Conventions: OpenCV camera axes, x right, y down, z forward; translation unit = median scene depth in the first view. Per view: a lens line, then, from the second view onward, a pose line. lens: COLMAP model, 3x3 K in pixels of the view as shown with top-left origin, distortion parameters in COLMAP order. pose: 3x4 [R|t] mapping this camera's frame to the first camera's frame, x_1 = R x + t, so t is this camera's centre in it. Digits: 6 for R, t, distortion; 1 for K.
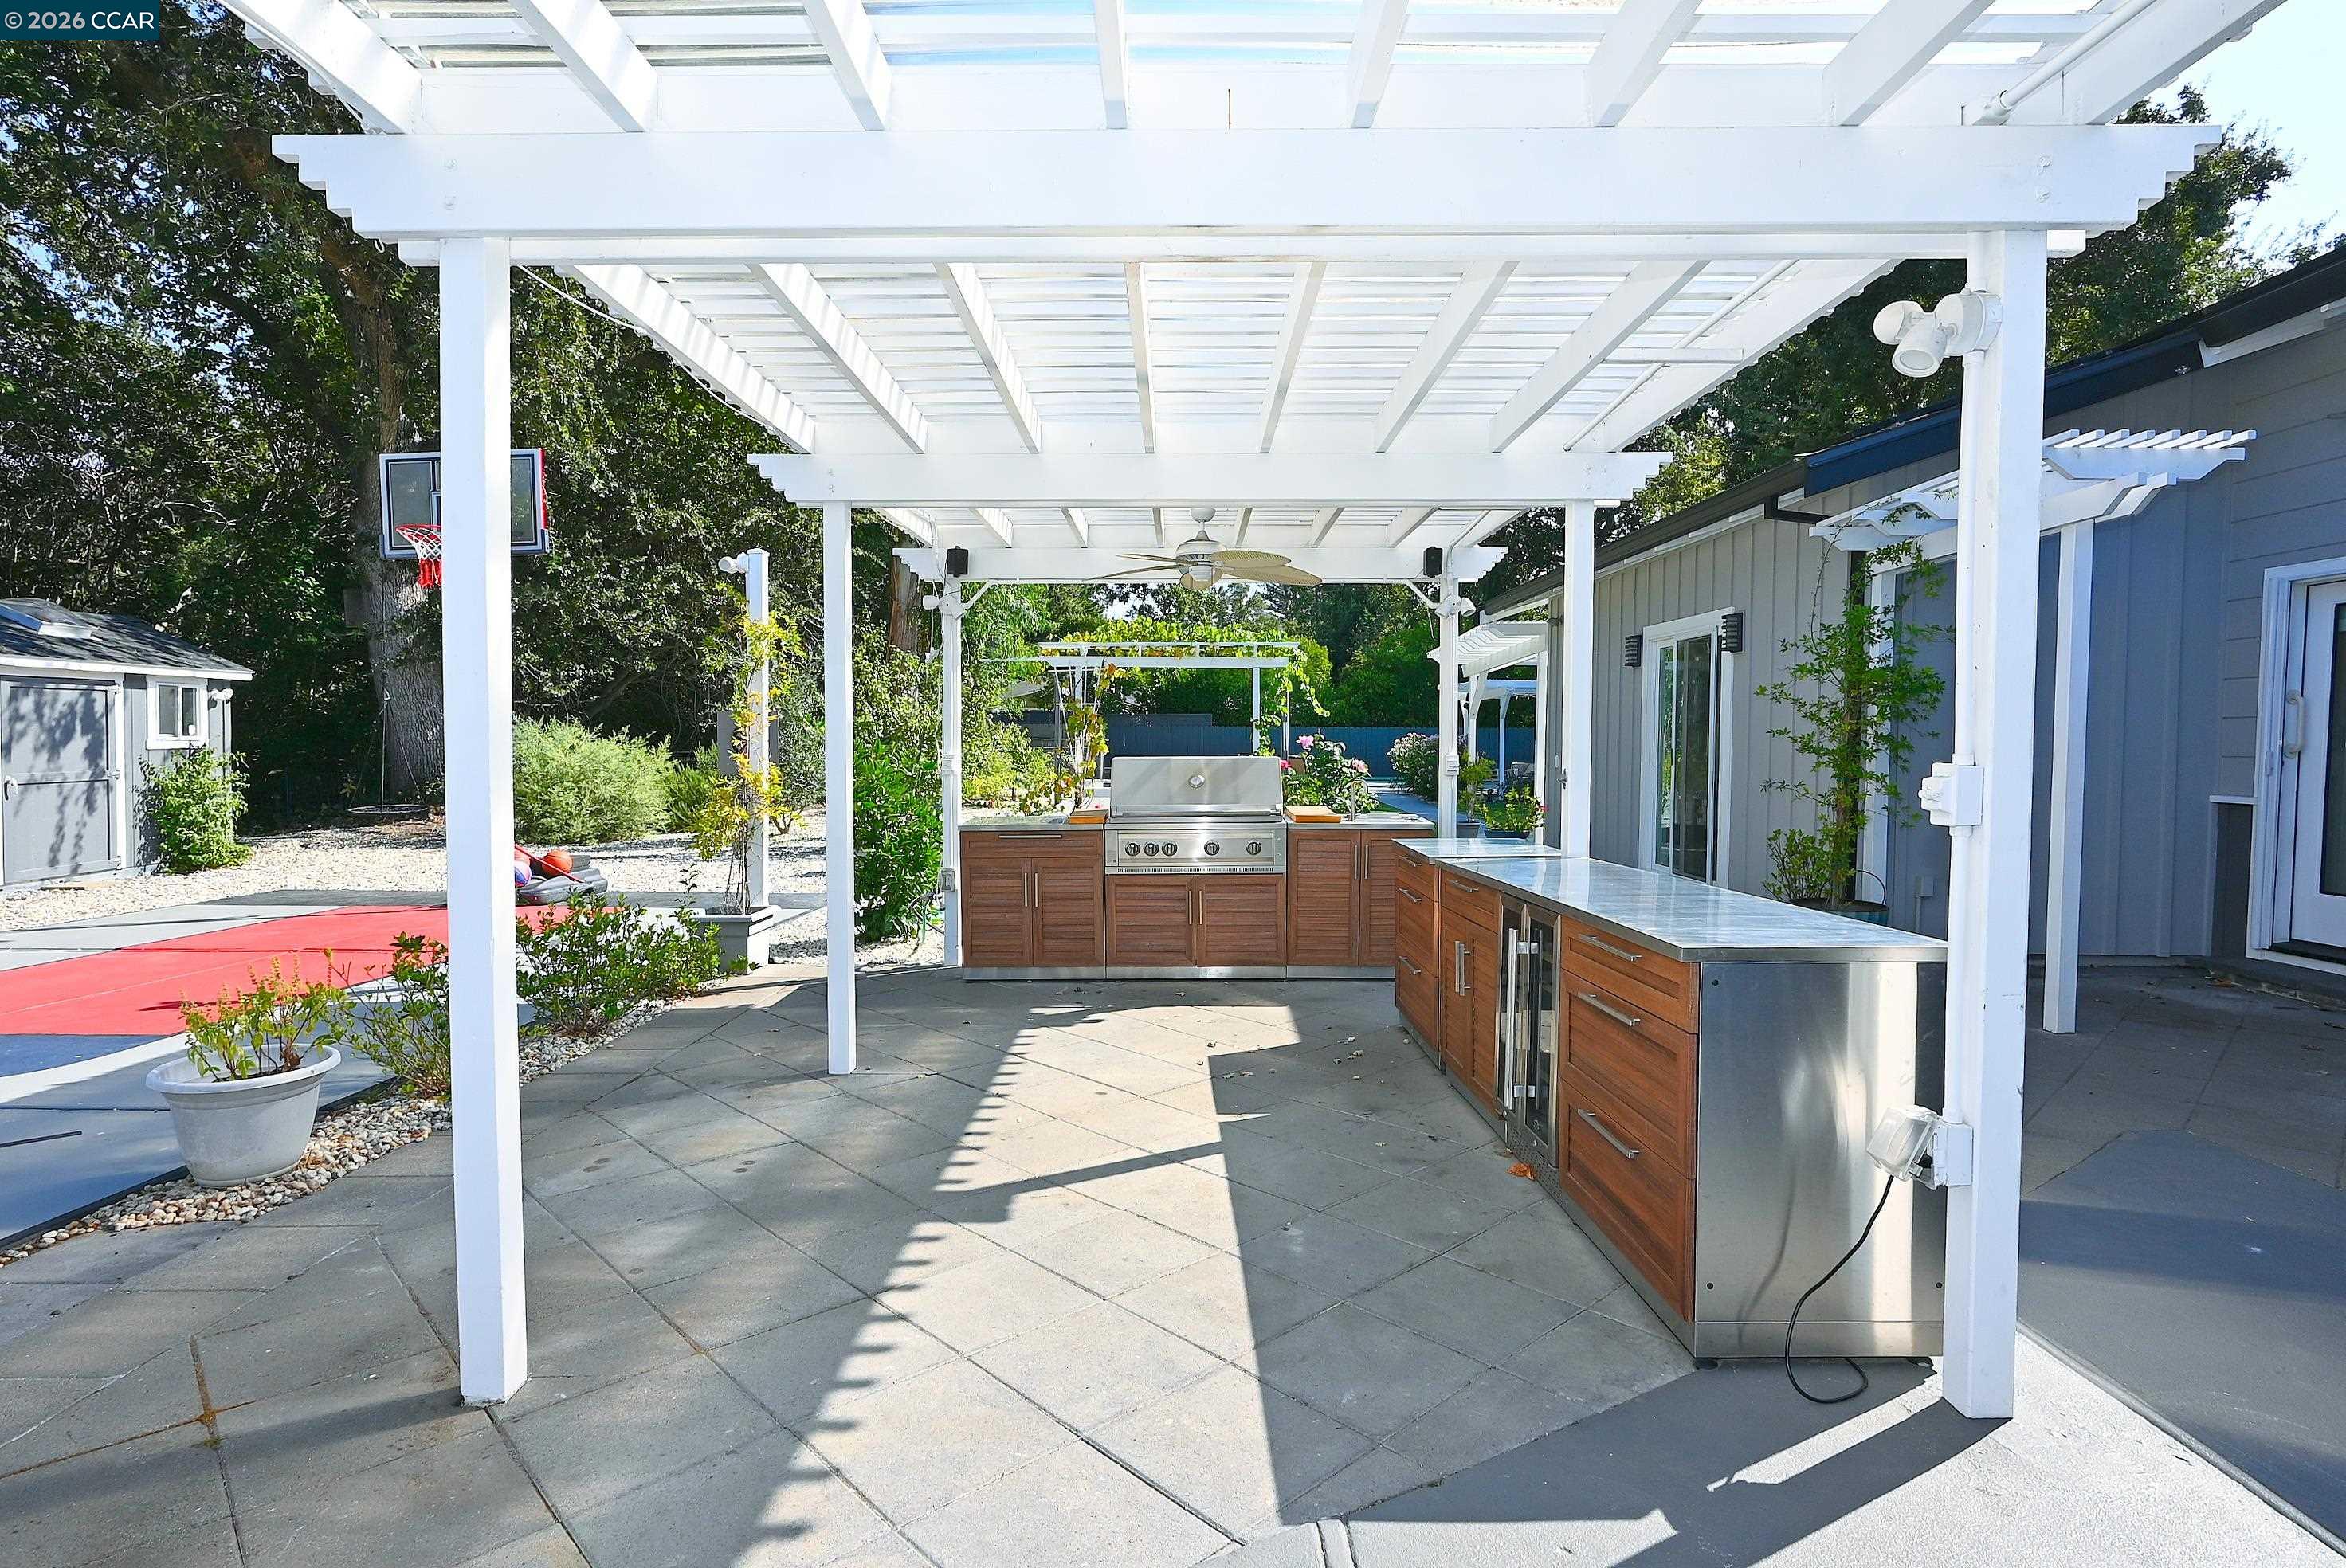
lens RADIAL K [[1151.7, 0, 1200.6], [0, 1151.7, 778.9], [0, 0, 1]] dist [-0.007501, 0.000102]
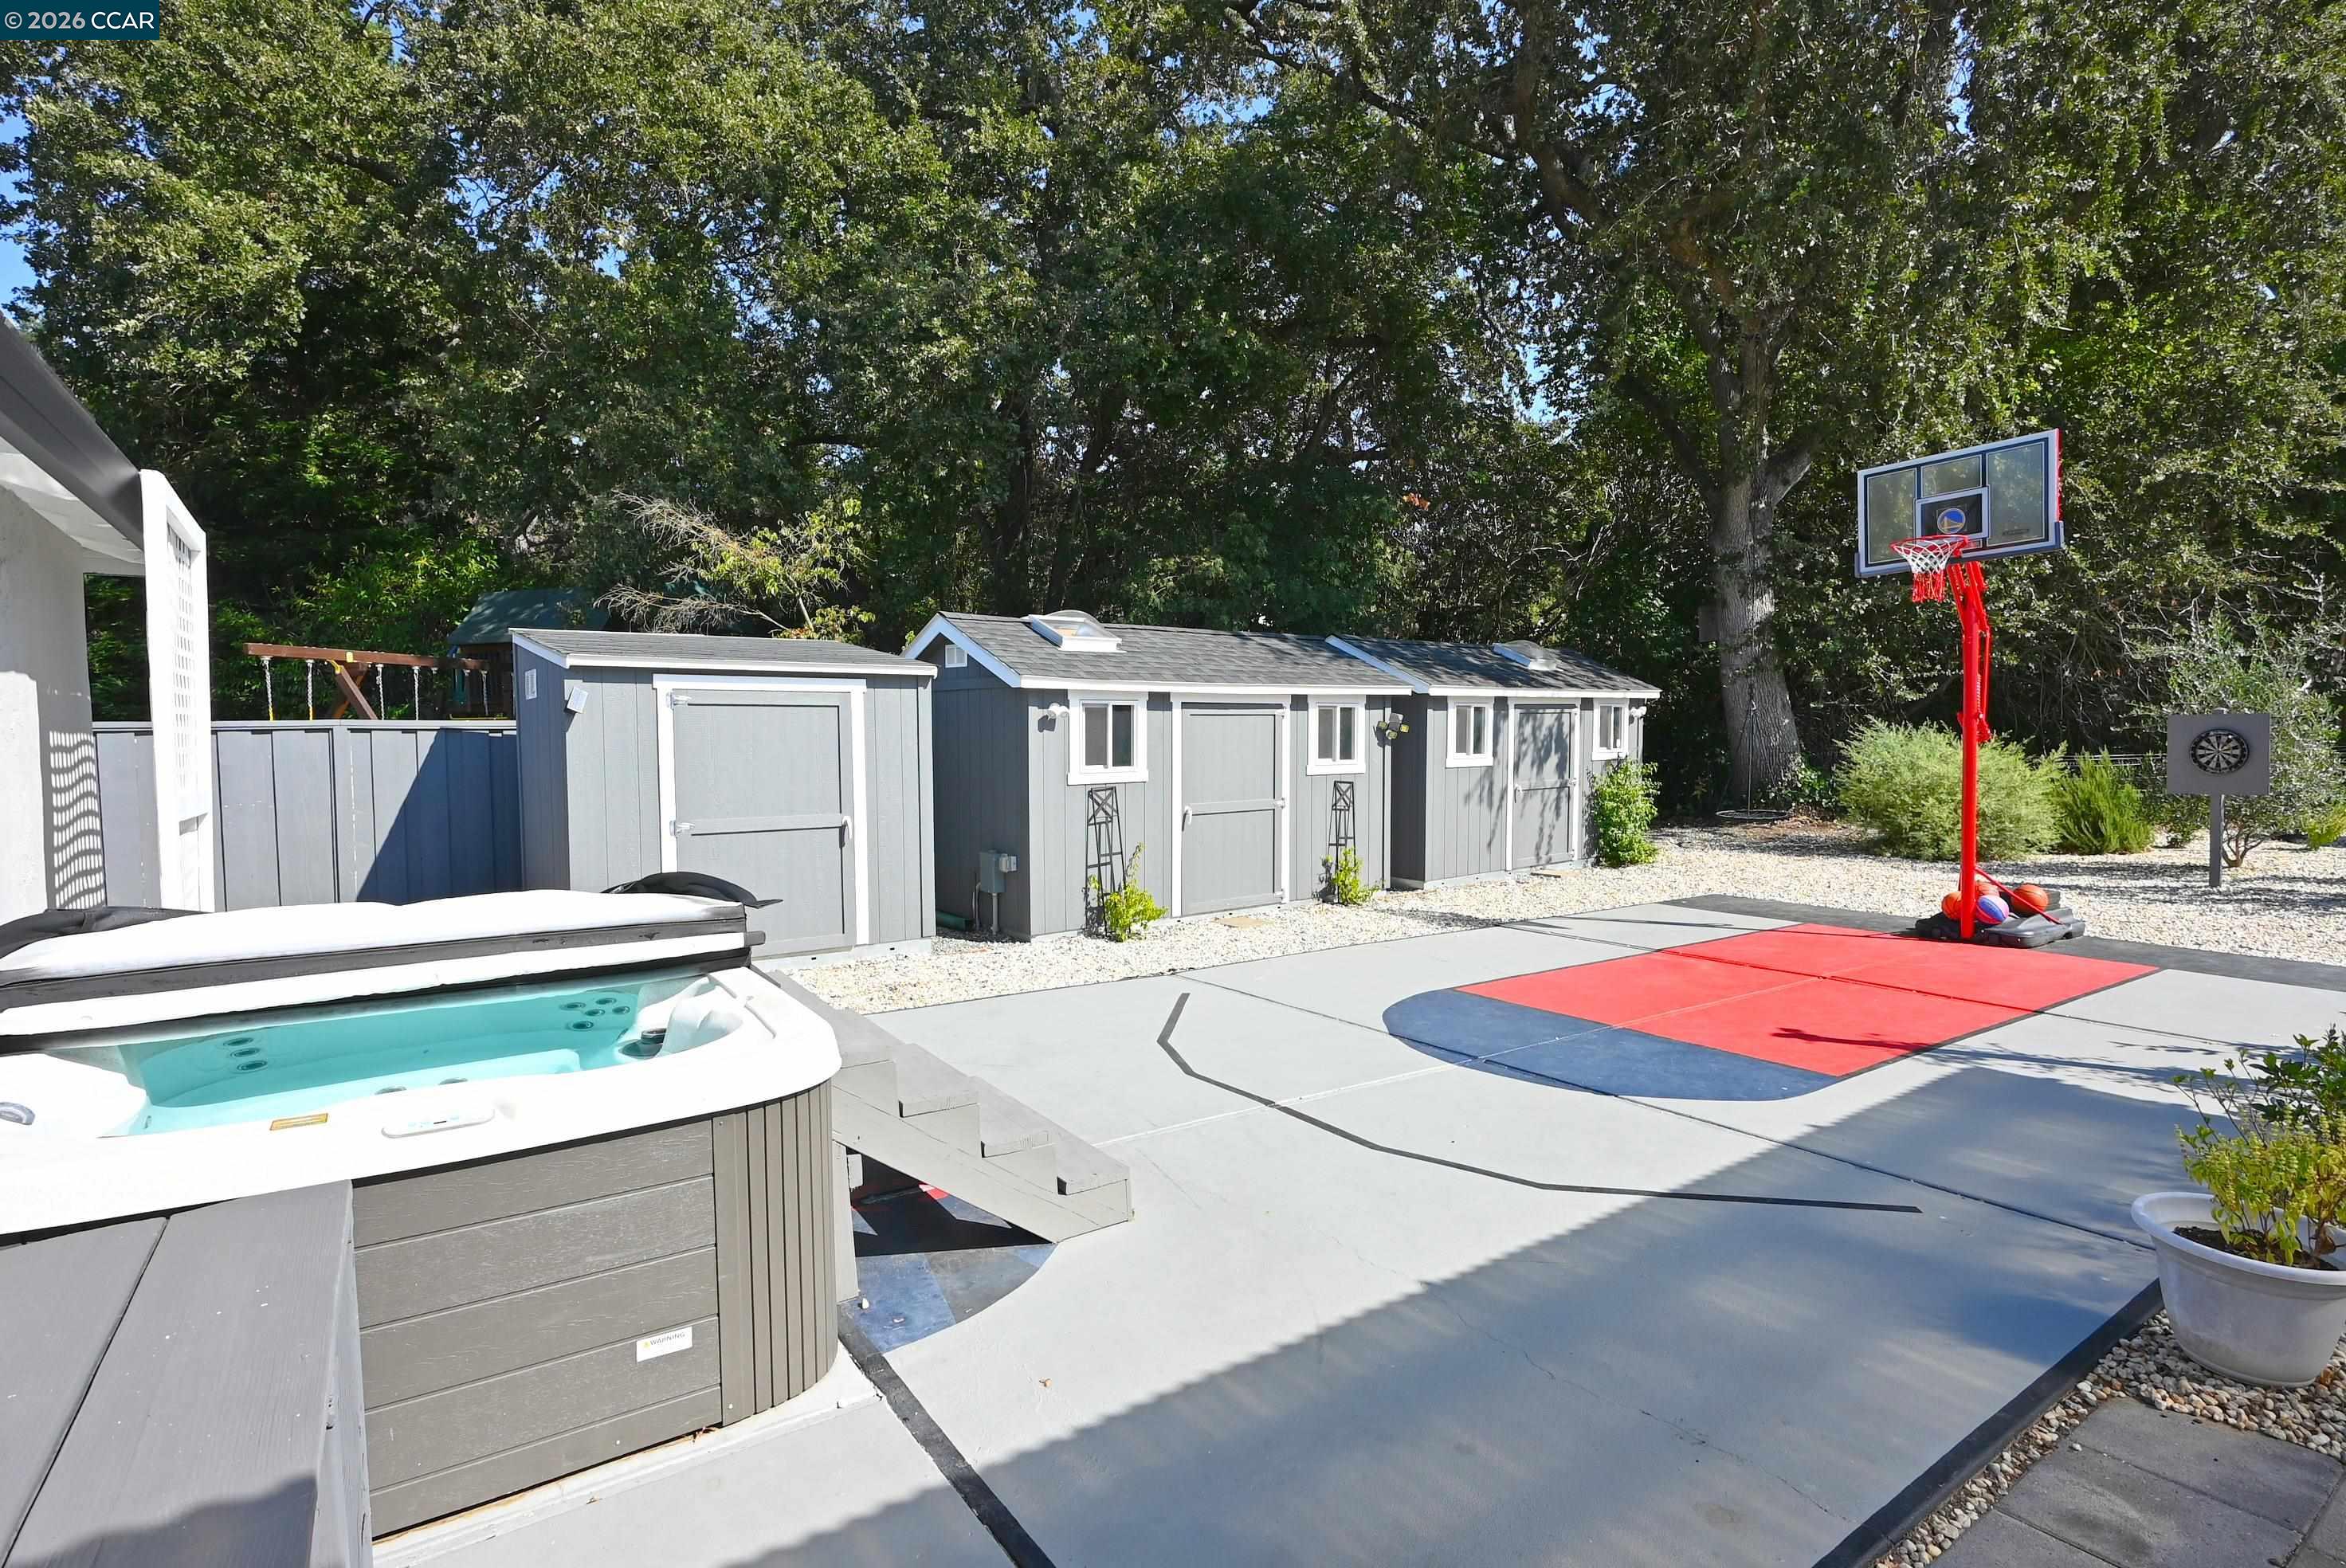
lens RADIAL K [[1151.7, 0, 1200.6], [0, 1151.7, 778.9], [0, 0, 1]] dist [-0.007501, 0.000102]
pose [[0.580496, 0.021529, -0.813978, -0.178018], [-0.012289, 0.999768, 0.017679, -0.022261], [0.814170, -0.000259, 0.580626, -0.022913]]
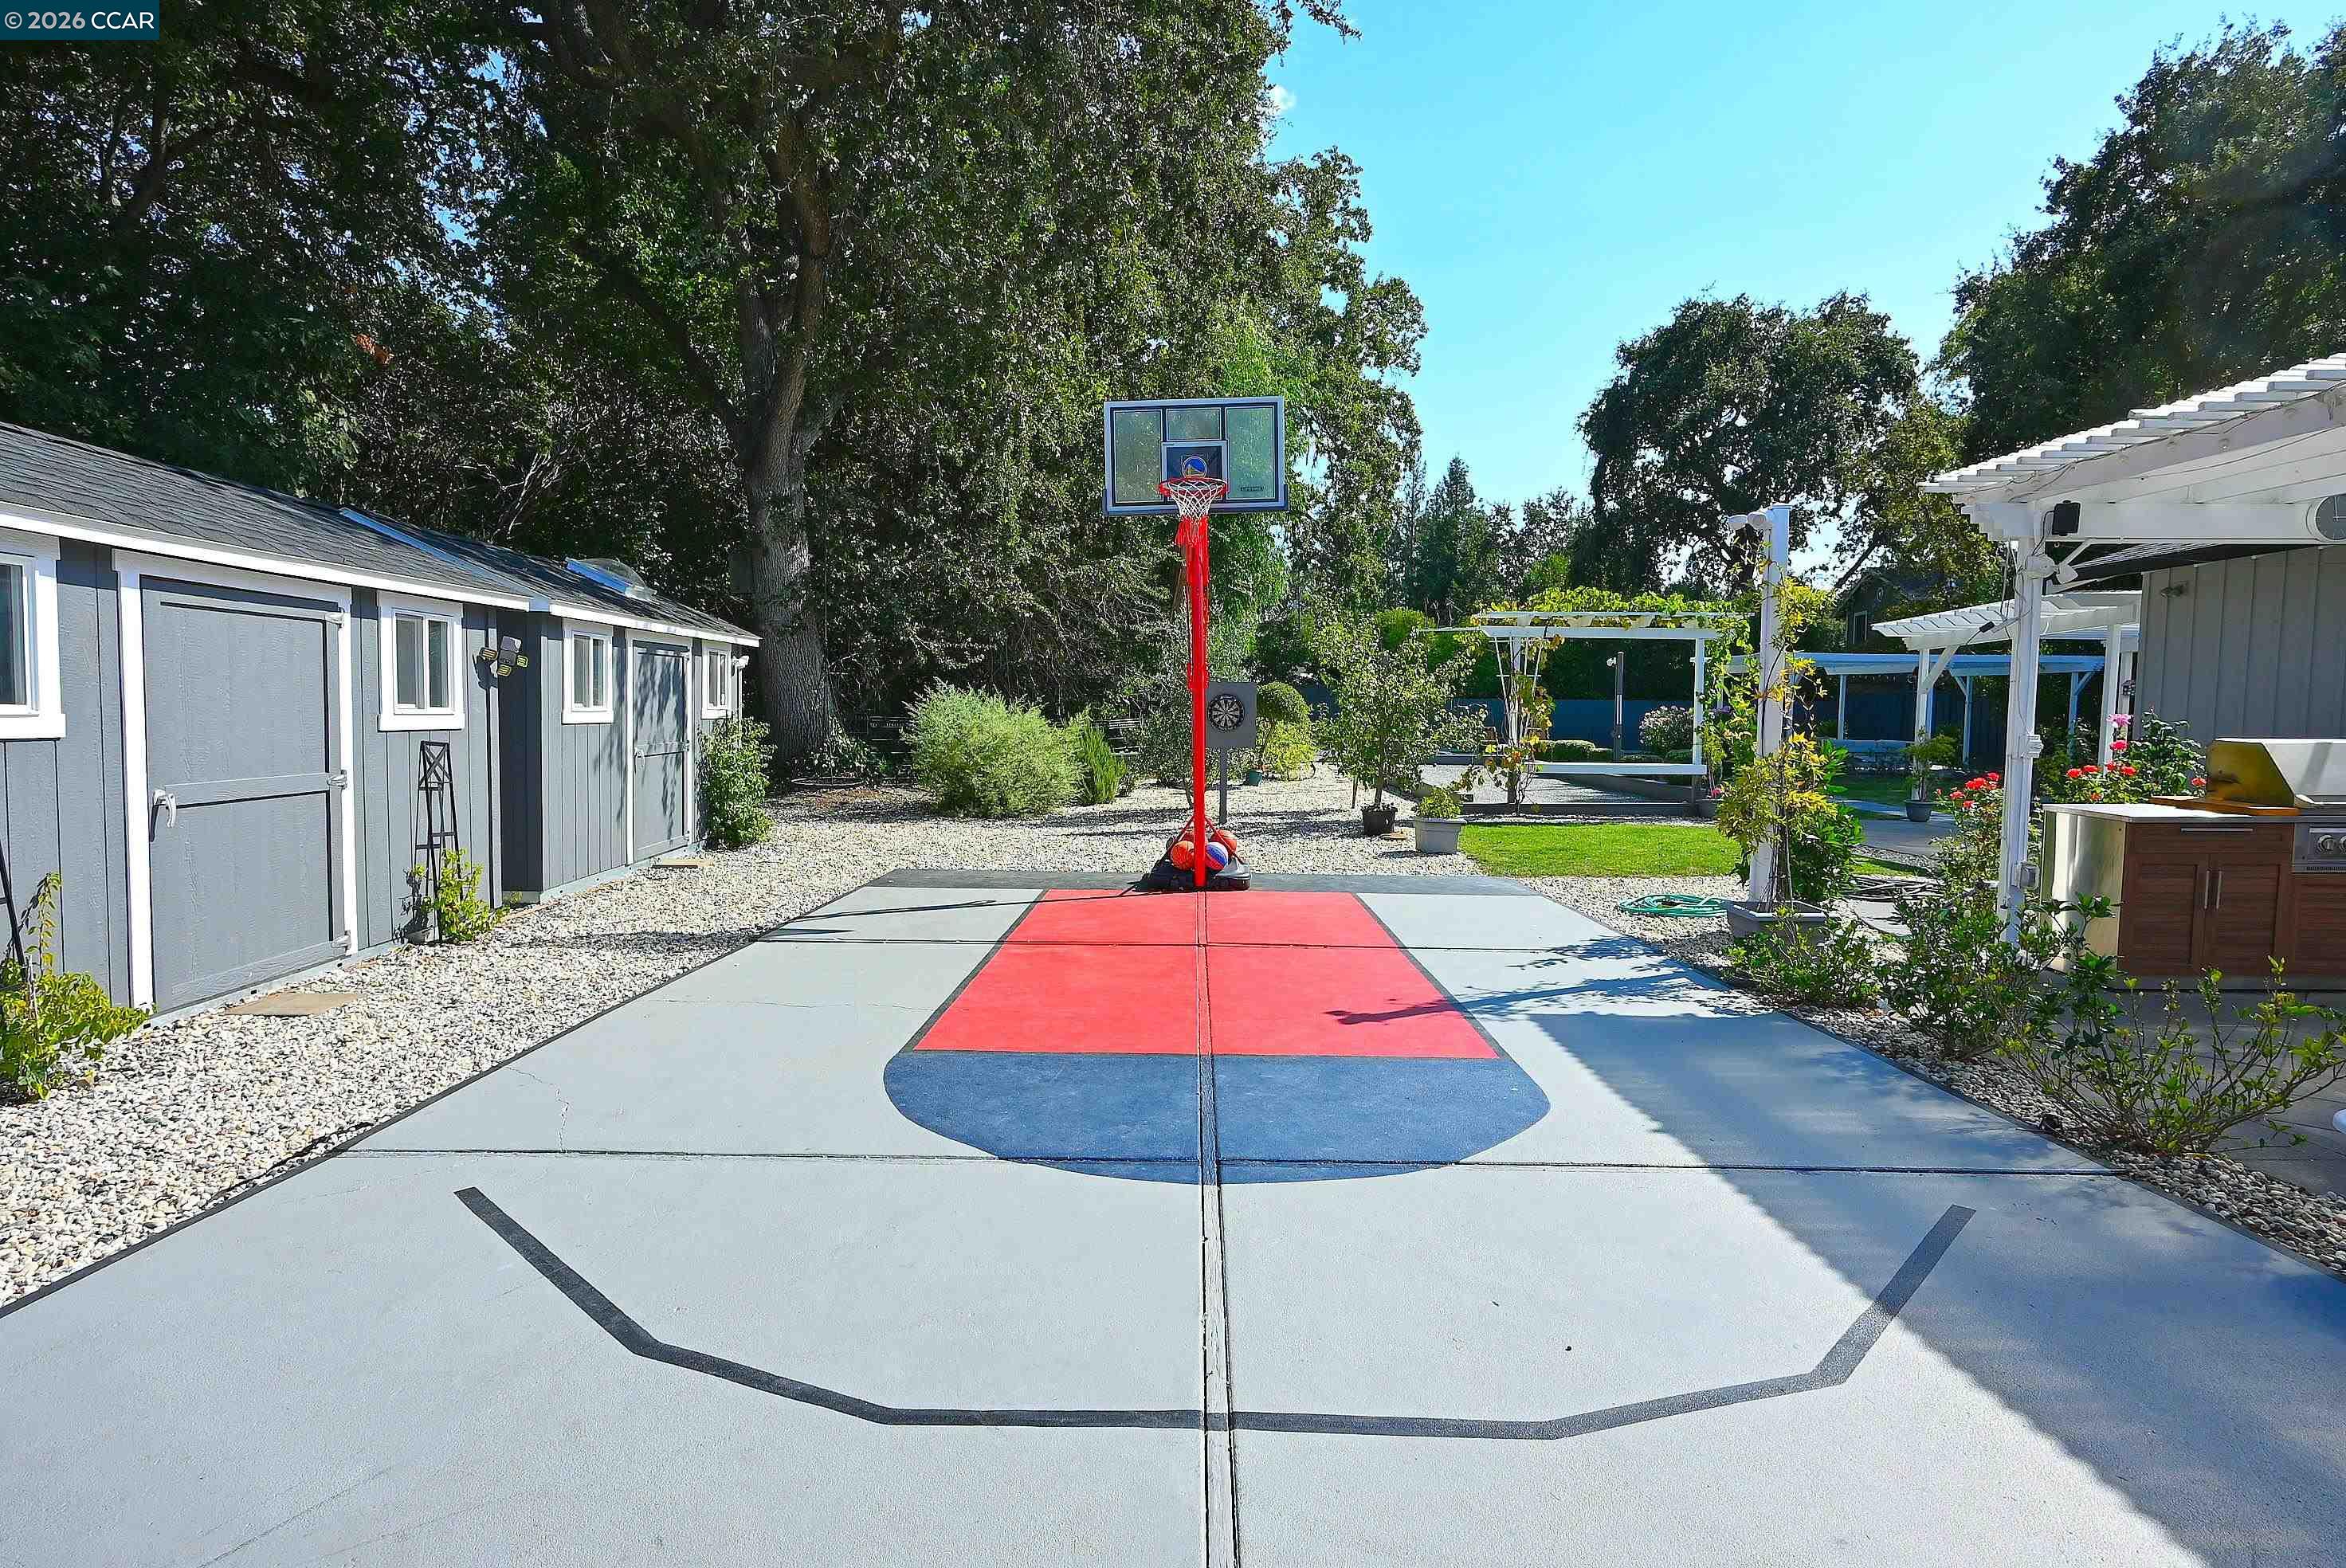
lens RADIAL K [[1151.7, 0, 1200.6], [0, 1151.7, 778.9], [0, 0, 1]] dist [-0.007501, 0.000102]
pose [[0.999548, 0.004423, -0.029734, -0.461264], [-0.003529, 0.999542, 0.030043, -0.006074], [0.029853, -0.029924, 0.999106, 0.053427]]
